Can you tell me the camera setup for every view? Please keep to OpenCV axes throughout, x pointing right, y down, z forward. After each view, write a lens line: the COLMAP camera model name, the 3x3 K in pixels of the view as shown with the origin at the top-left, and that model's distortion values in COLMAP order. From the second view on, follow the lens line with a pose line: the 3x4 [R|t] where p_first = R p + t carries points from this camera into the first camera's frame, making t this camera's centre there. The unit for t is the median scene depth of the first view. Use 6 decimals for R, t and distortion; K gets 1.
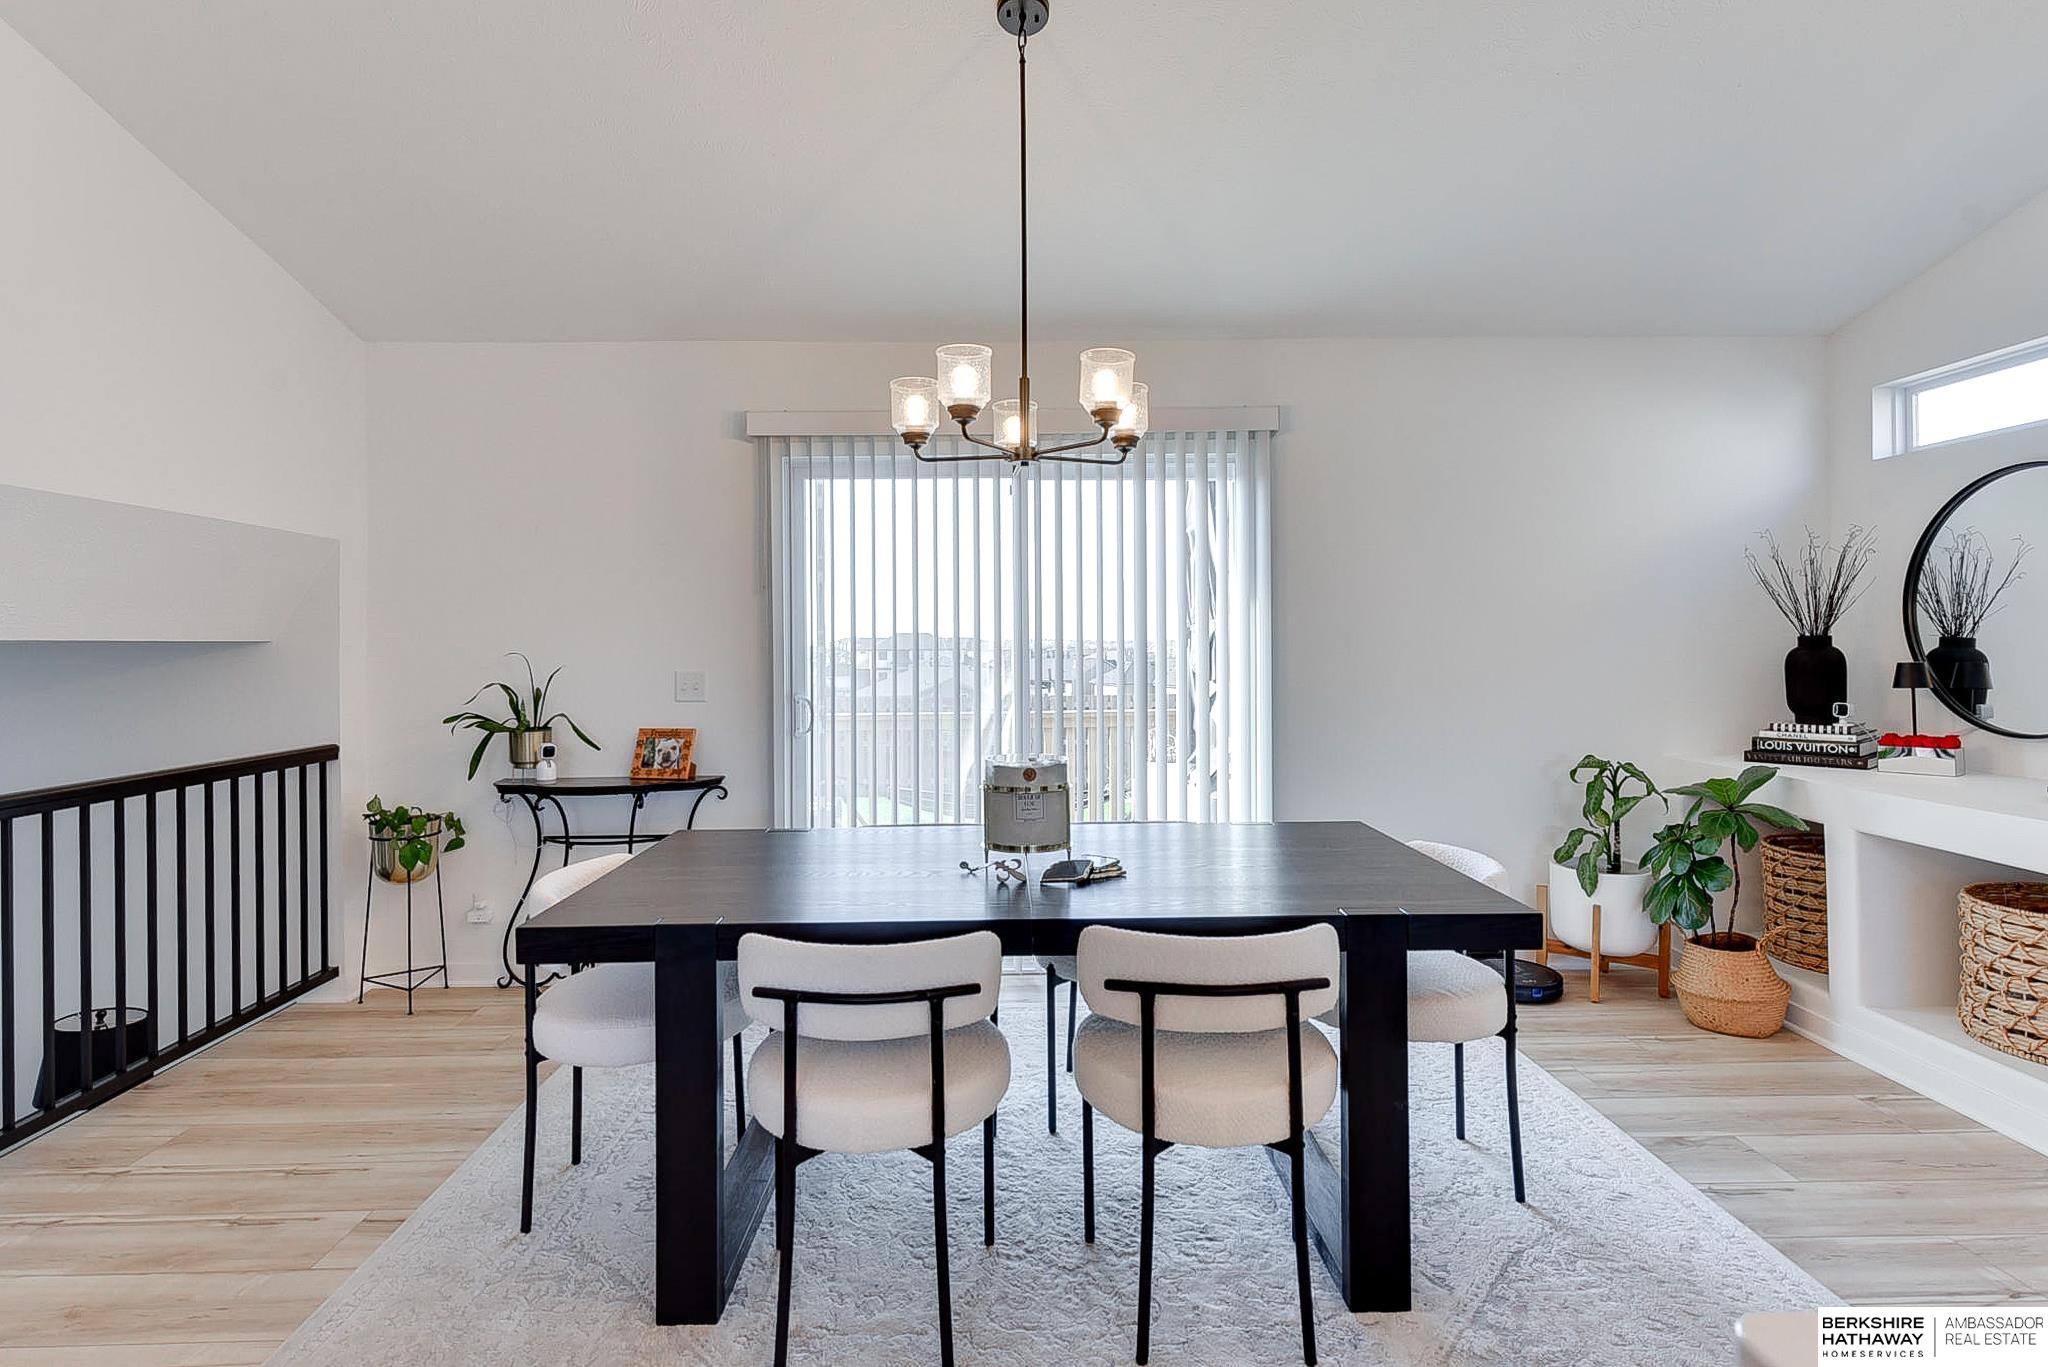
lens RADIAL K [[1012.9, 0, 1019.9], [0, 1012.9, 642.2], [0, 0, 1]] dist [-0.000412, 0.000013]
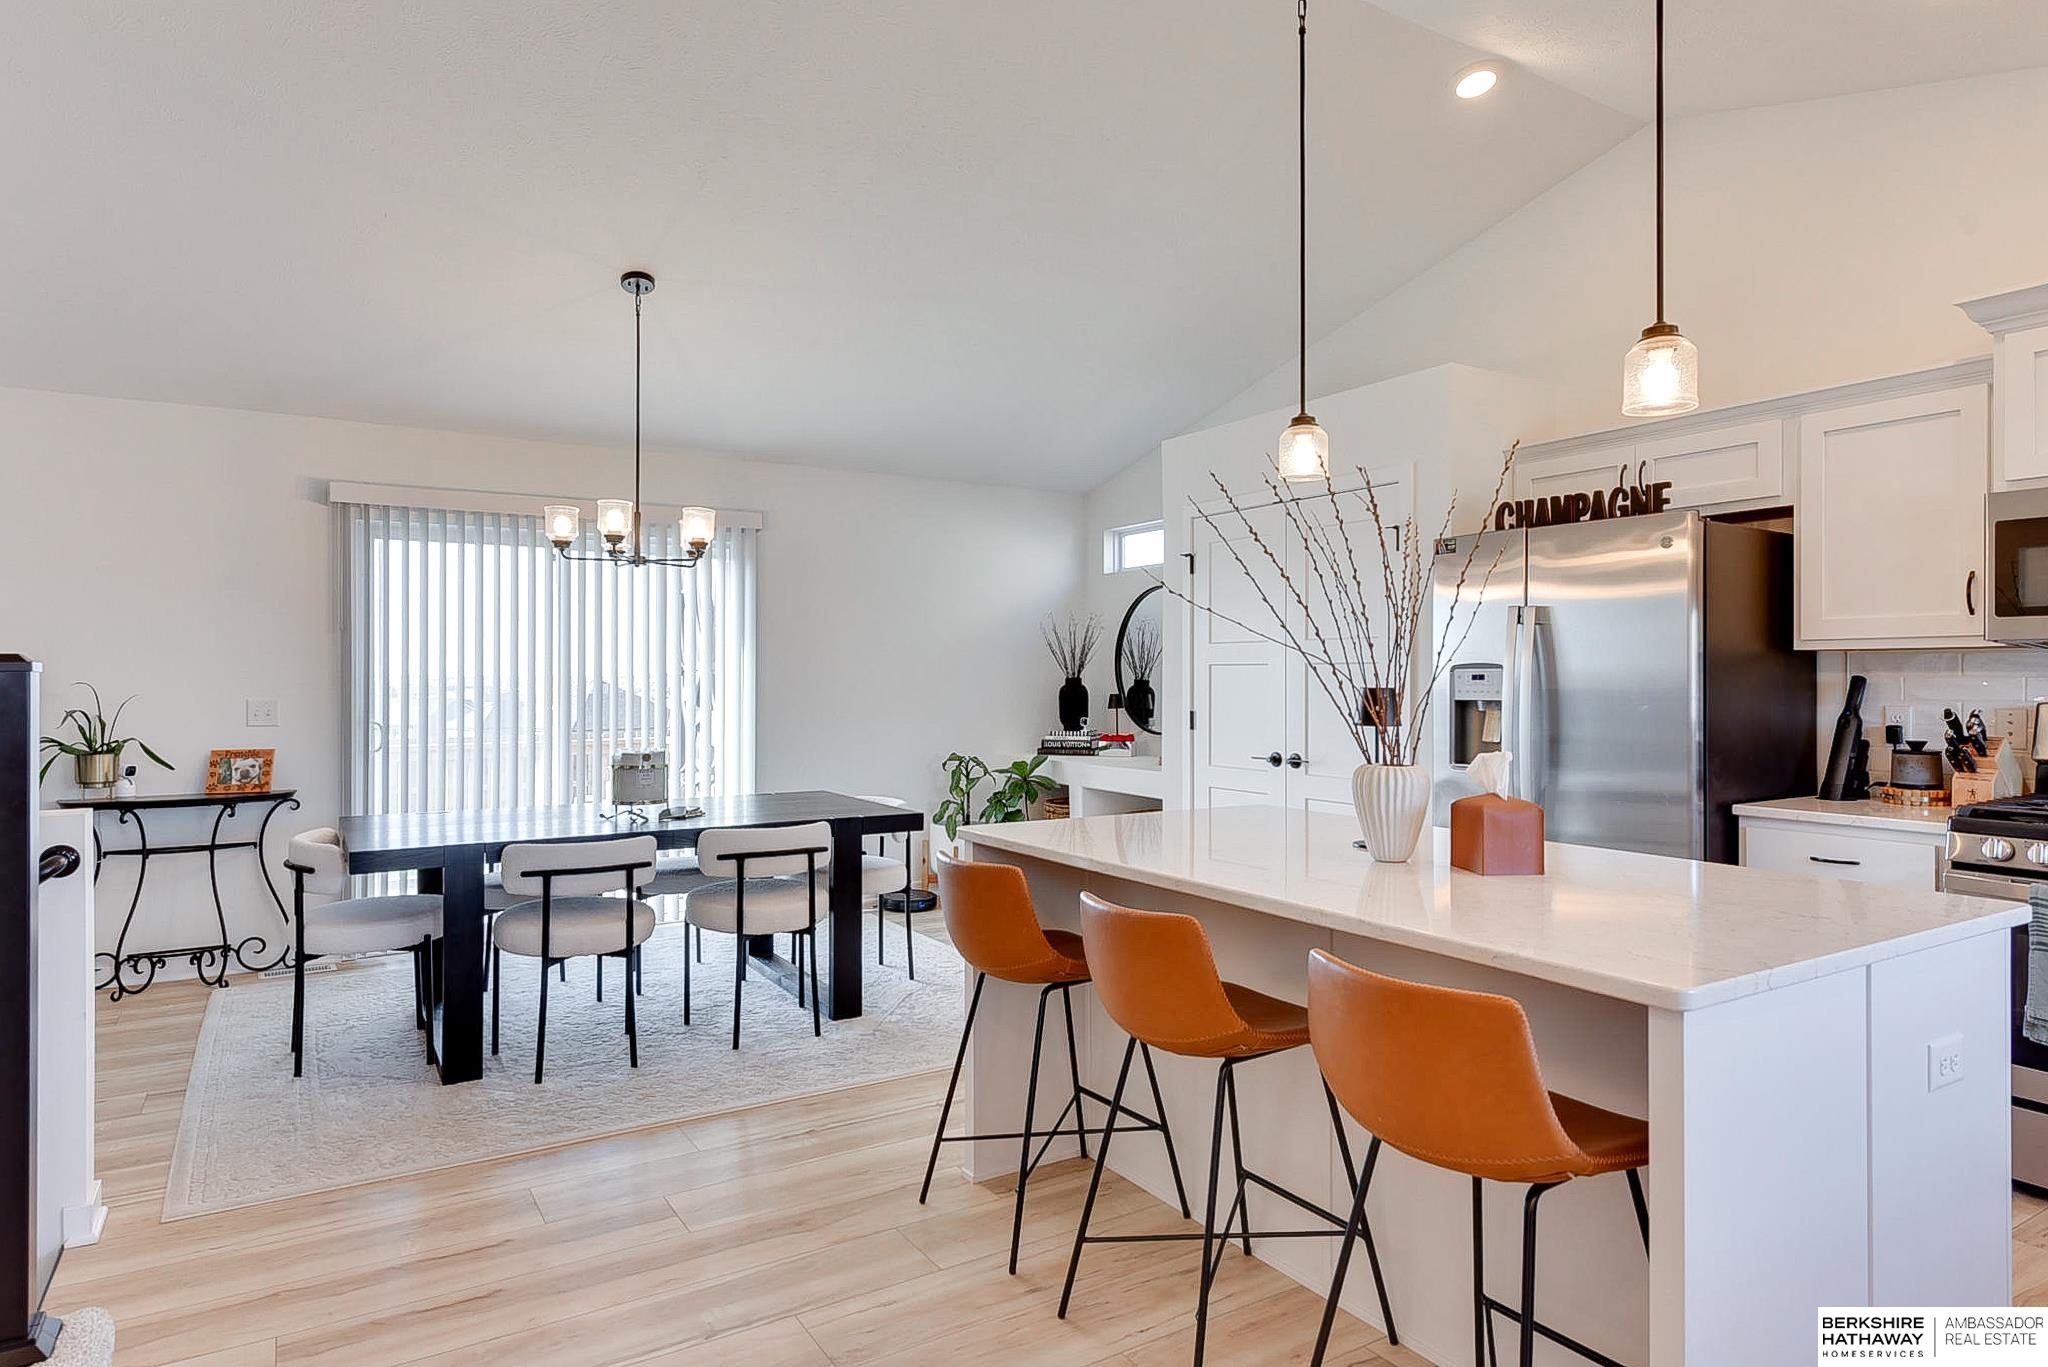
lens RADIAL K [[1166.3, 0, 1013.4], [0, 1166.3, 678.8], [0, 0, 1]] dist [0.005758, 0.002317]
pose [[0.855215, 0.009096, 0.518193, -0.301182], [-0.008507, 0.999958, -0.003512, 0.002547], [-0.518203, -0.001404, 0.855256, -0.605081]]
